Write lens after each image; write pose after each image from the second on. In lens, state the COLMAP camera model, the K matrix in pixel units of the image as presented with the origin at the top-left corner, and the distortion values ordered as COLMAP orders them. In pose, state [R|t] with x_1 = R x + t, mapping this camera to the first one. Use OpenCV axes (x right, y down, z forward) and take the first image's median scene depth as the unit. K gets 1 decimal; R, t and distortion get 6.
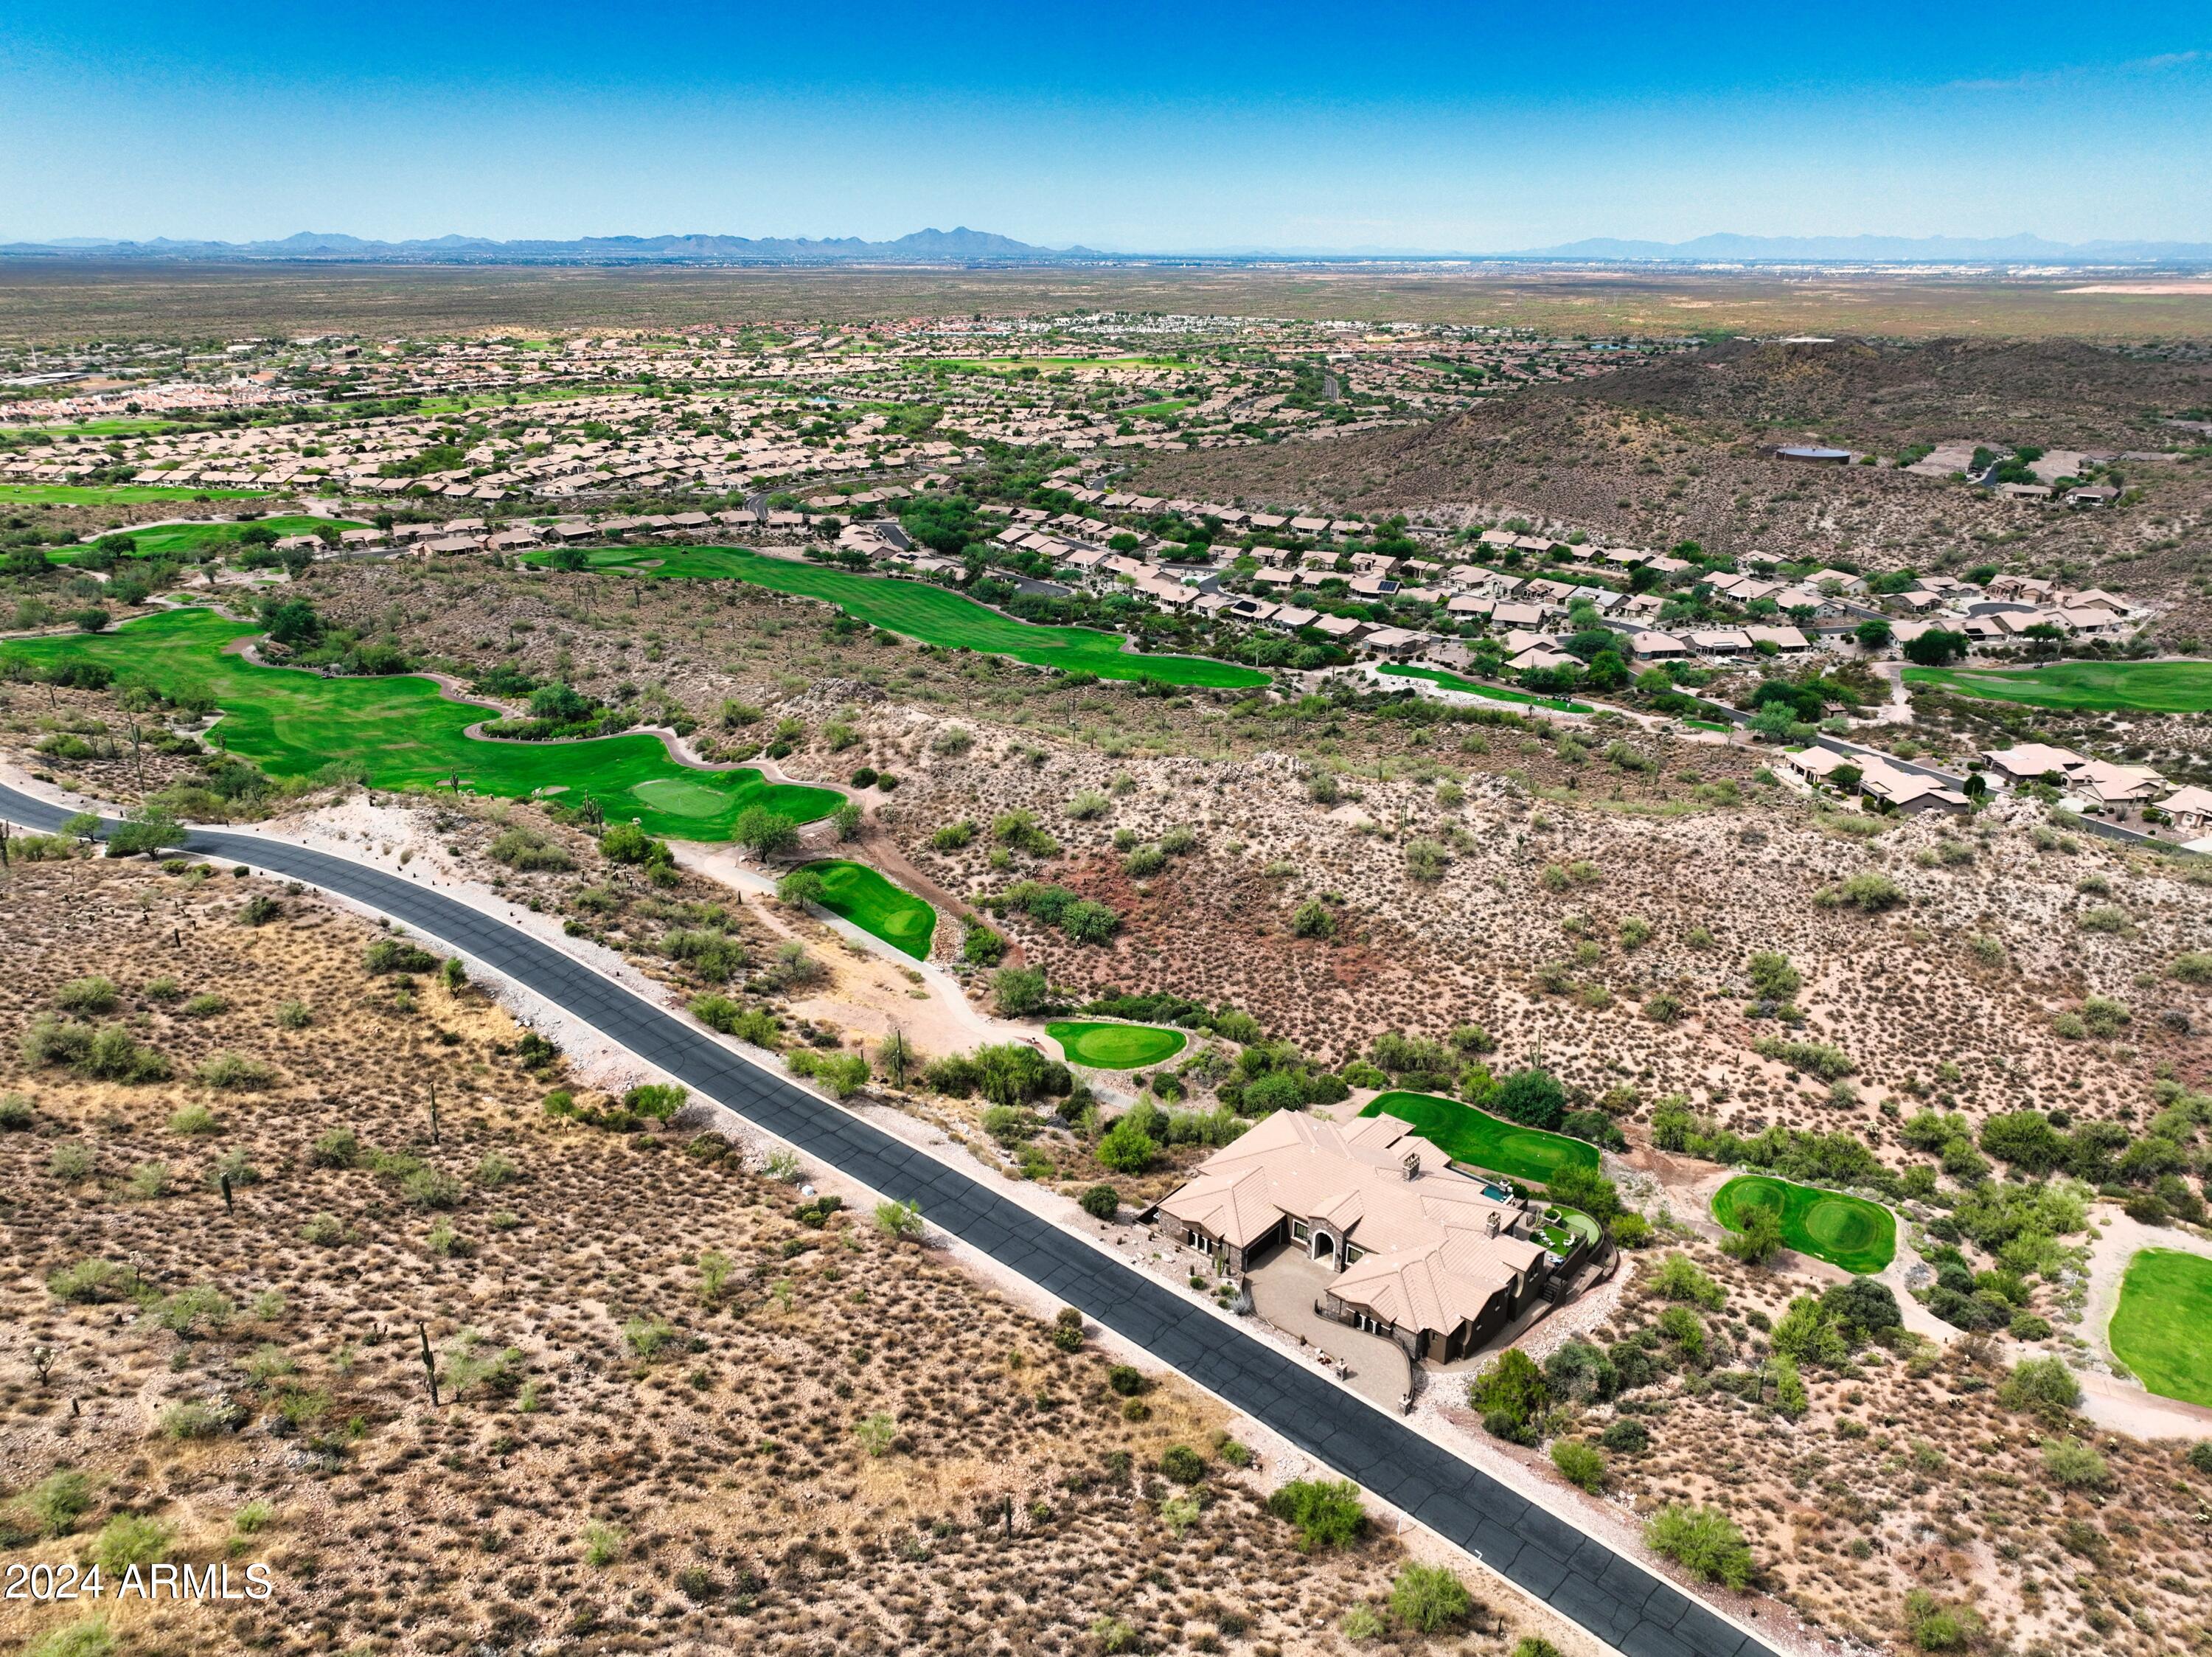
lens RADIAL K [[1552.8, 0, 1113.9], [0, 1552.8, 823.1], [0, 0, 1]] dist [-0.001880, 0.020251]
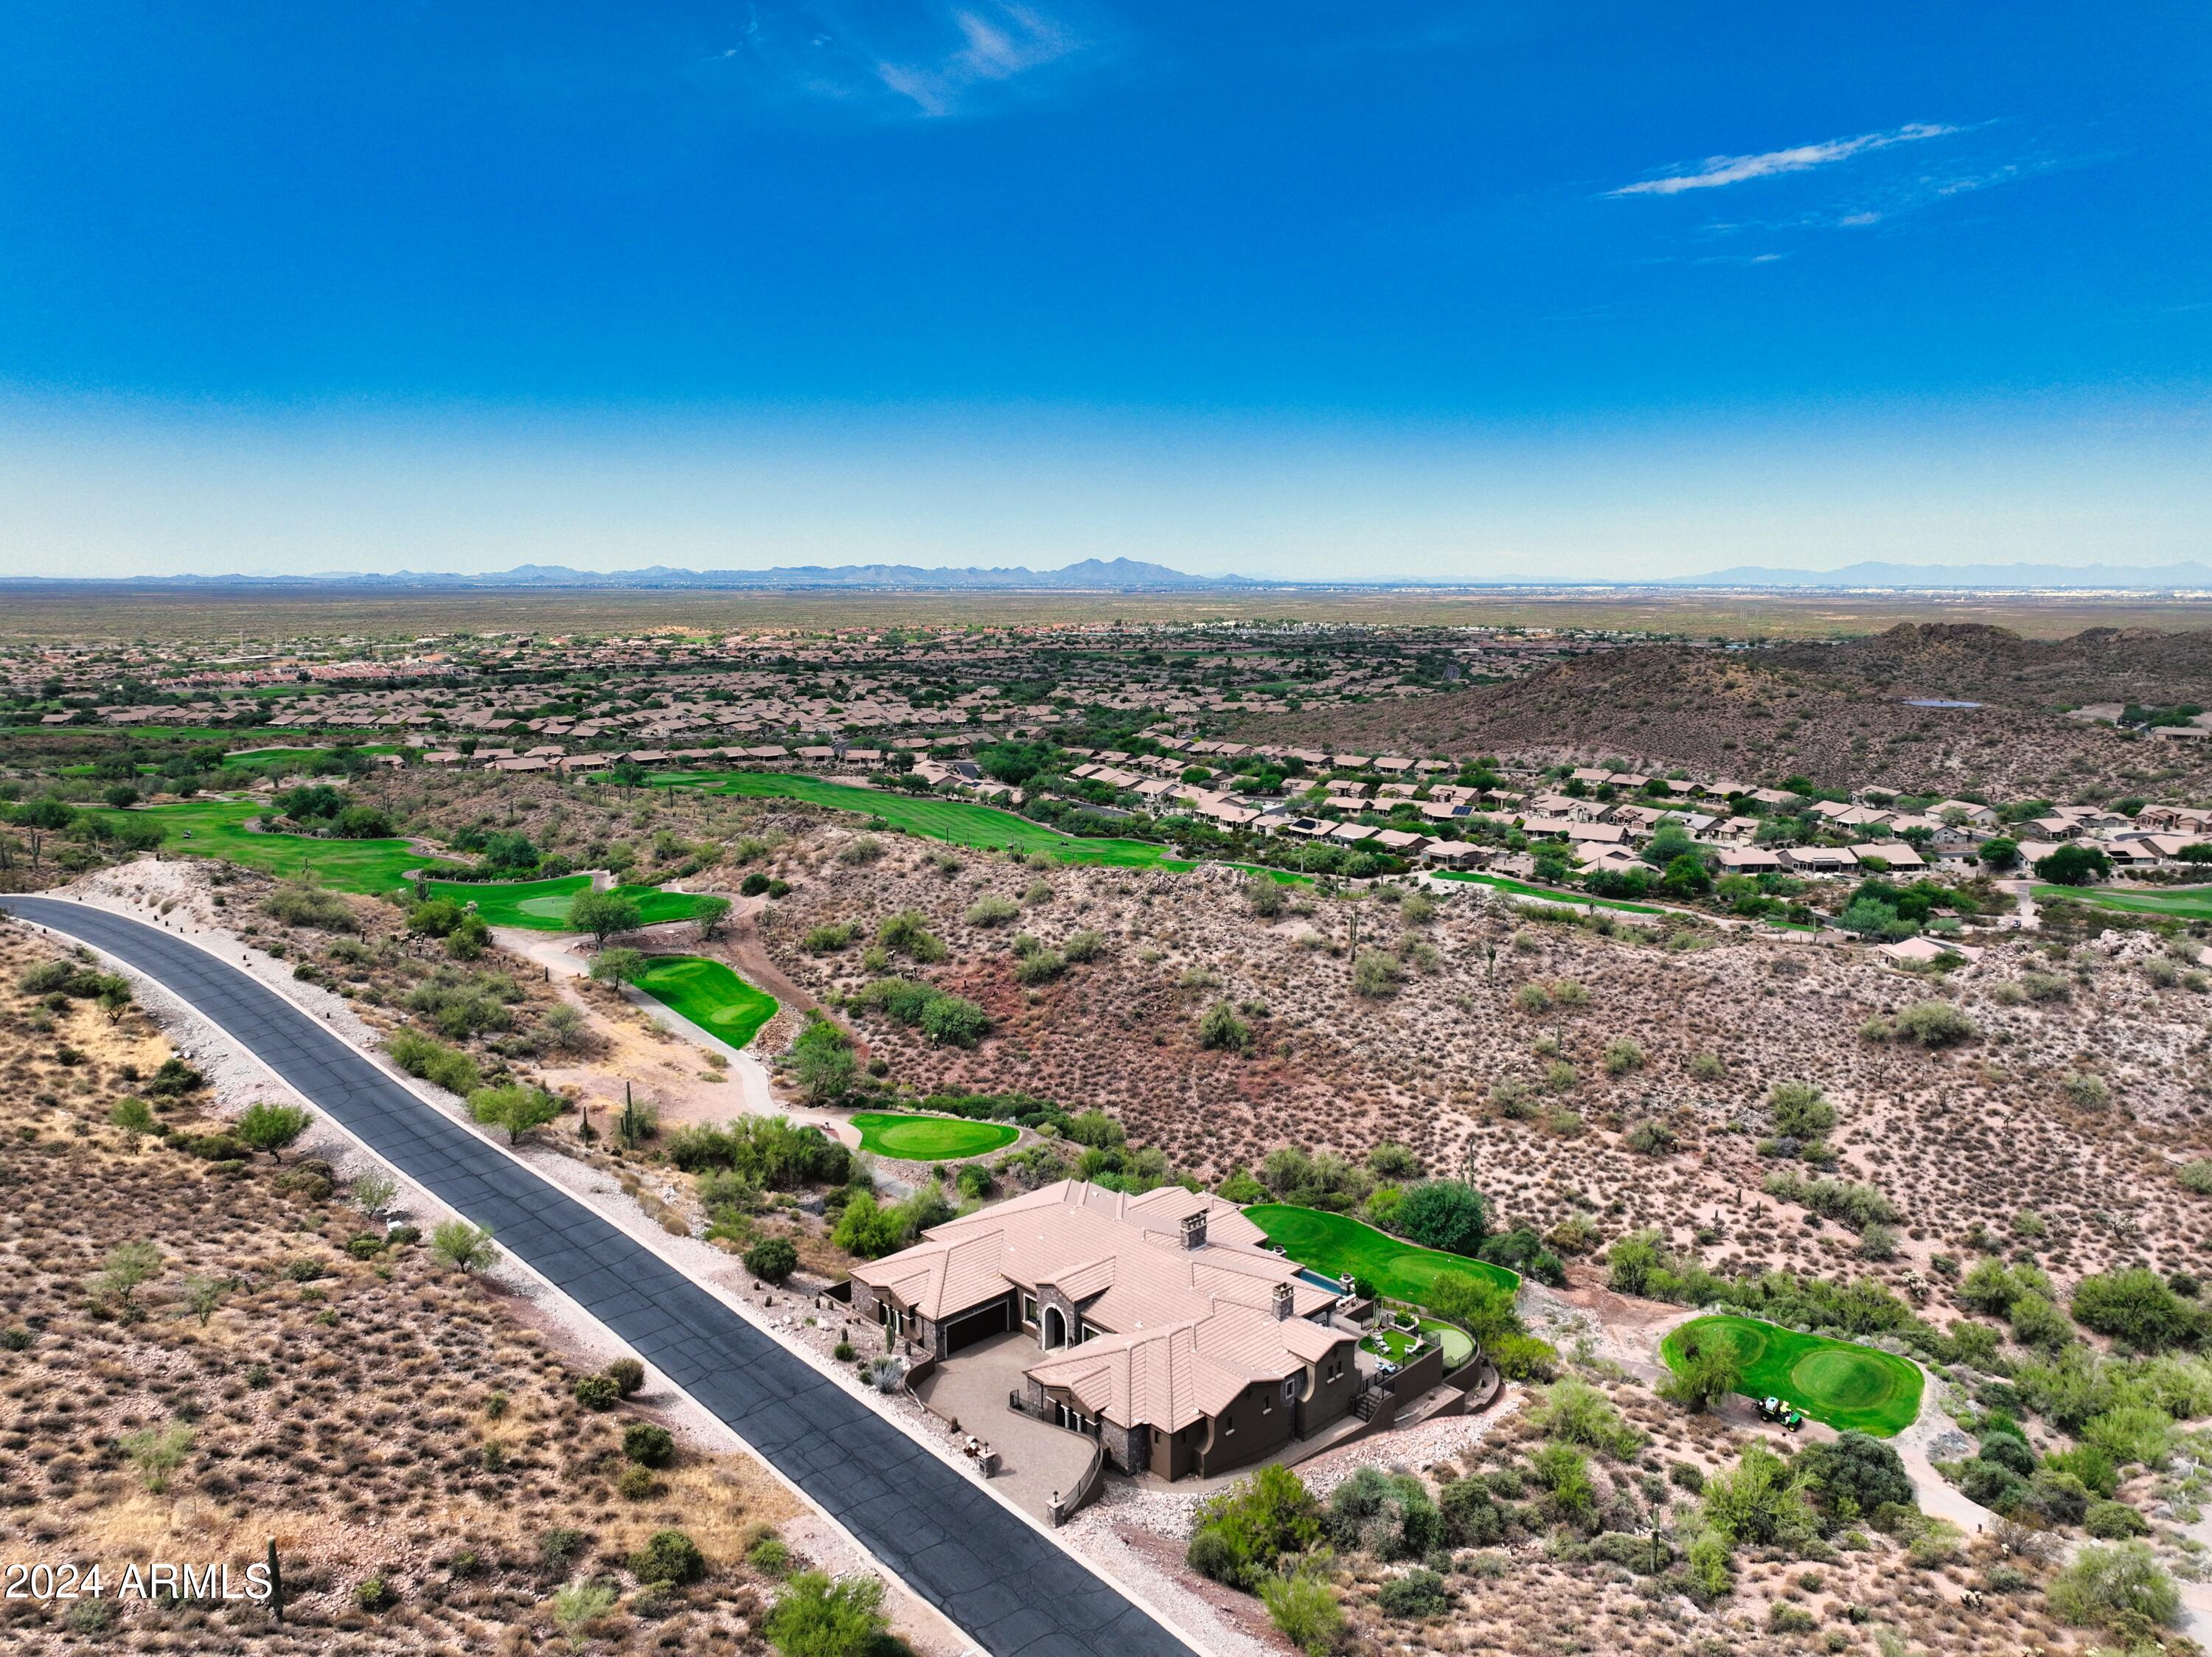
lens RADIAL K [[1551.6, 0, 1113.9], [0, 1551.6, 828.5], [0, 0, 1]] dist [-0.002996, 0.023231]
pose [[0.995204, 0.014331, -0.096770, 0.148332], [-0.032787, 0.980863, -0.191921, 0.118141], [0.092167, 0.194173, 0.976628, 0.164173]]
